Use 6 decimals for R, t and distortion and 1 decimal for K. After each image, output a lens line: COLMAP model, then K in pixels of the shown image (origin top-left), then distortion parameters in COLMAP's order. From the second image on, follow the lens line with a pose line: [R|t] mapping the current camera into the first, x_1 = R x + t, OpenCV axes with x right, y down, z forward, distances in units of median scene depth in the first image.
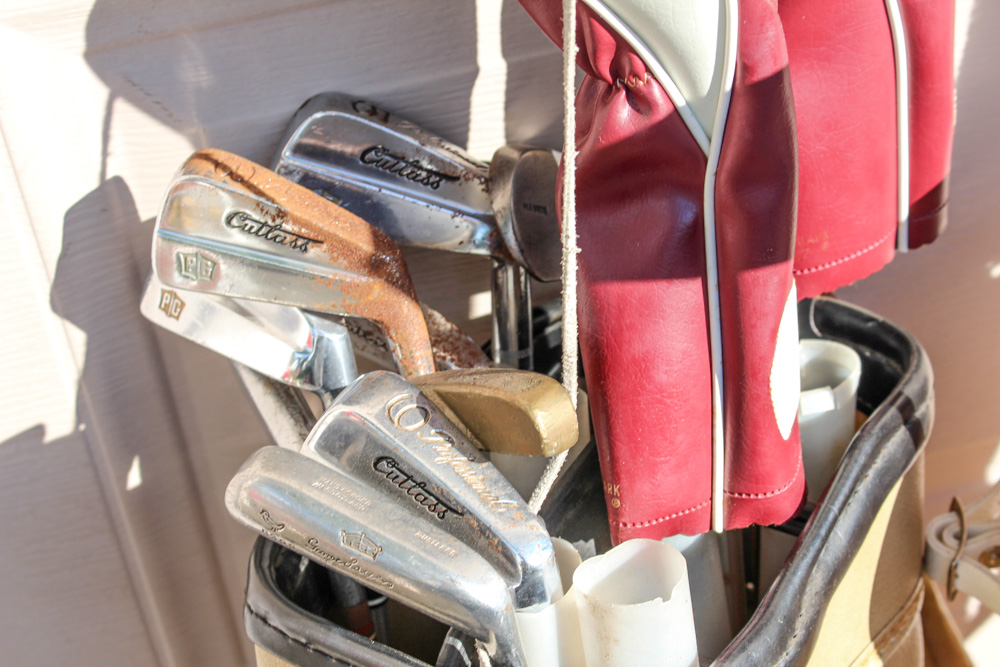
lens RADIAL K [[2056.2, 0, 496.1], [0, 2056.2, 310.0], [0, 0, 1]] dist [-0.002586, 0.282684]
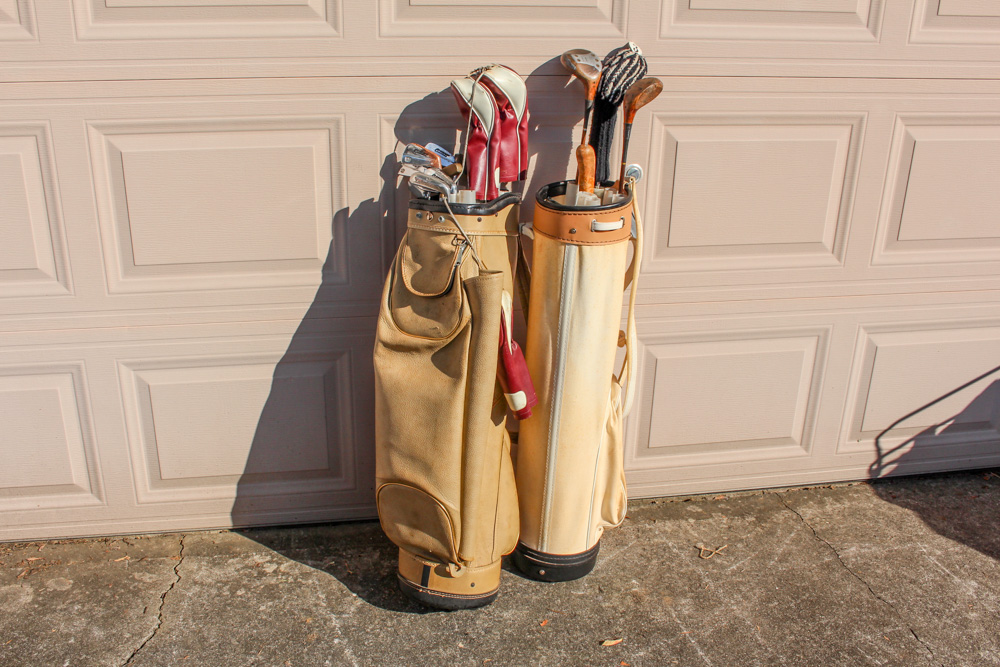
lens RADIAL K [[1036.8, 0, 500.0], [0, 1036.8, 333.5], [0, 0, 1]] dist [-0.140726, 0.024580]
pose [[0.991967, 0.126210, 0.008538, 0.186223], [-0.117592, 0.944904, -0.305498, 1.484662], [-0.046625, 0.302040, 0.952154, -1.972724]]
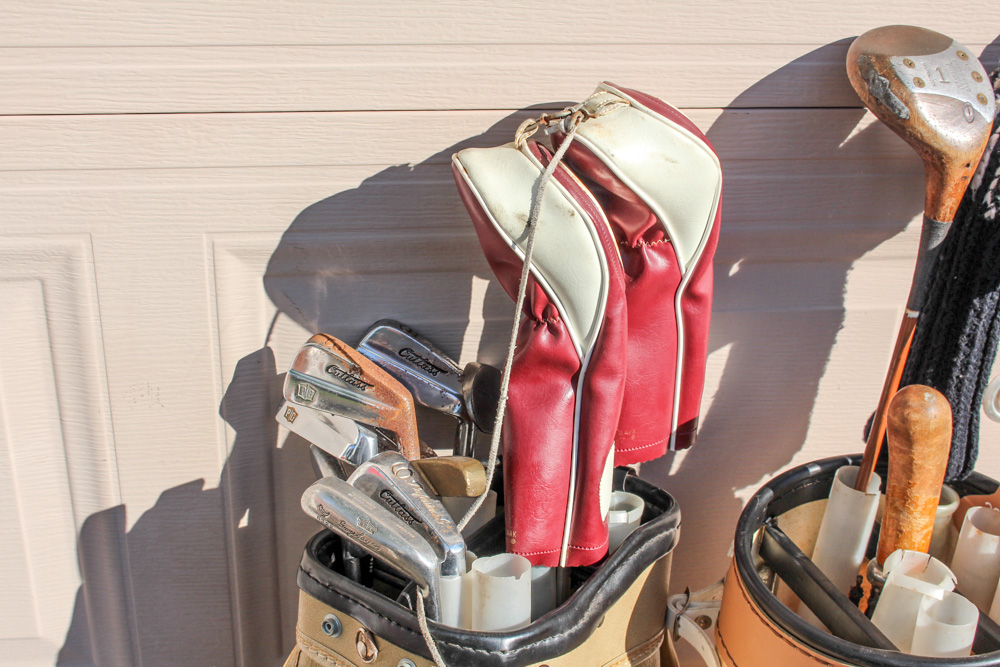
lens RADIAL K [[1439.5, 0, 495.5], [0, 1439.5, 337.4], [0, 0, 1]] dist [-0.063532, 0.076437]
pose [[0.987319, 0.158465, -0.009466, 0.034593], [-0.156977, 0.965690, -0.206882, 0.183628], [-0.023643, 0.205744, 0.978320, -0.330702]]
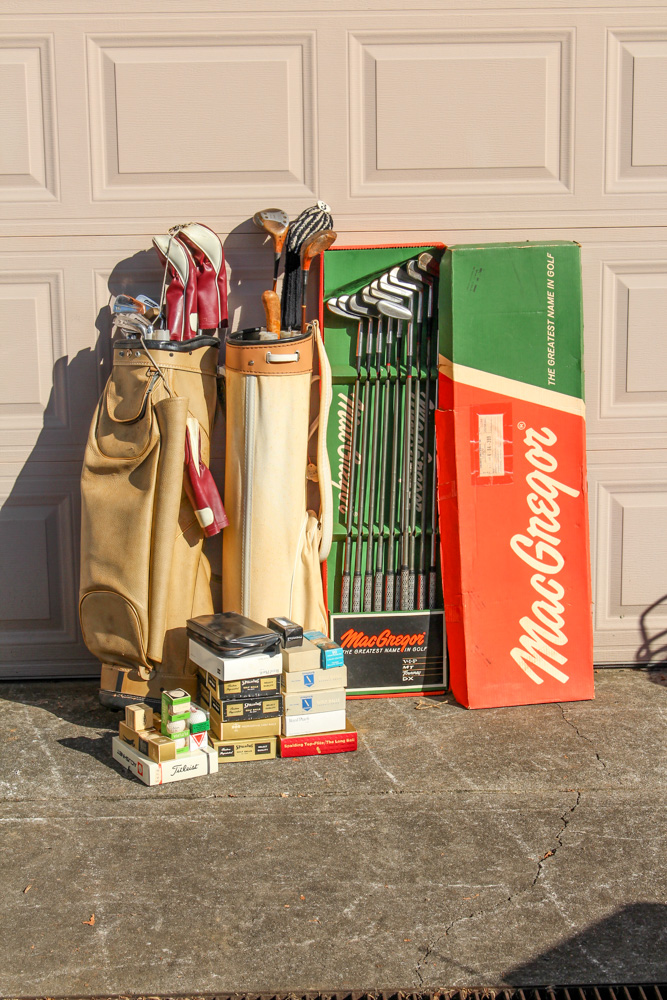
lens RADIAL K [[2056.2, 0, 333.5], [0, 2056.2, 500.0], [0, 0, 1]] dist [-0.002586, 0.282684]
pose [[0.983366, 0.119341, -0.136930, 1.699468], [-0.168944, 0.877811, -0.448225, 3.750402], [0.066707, 0.463902, 0.883371, -5.110320]]
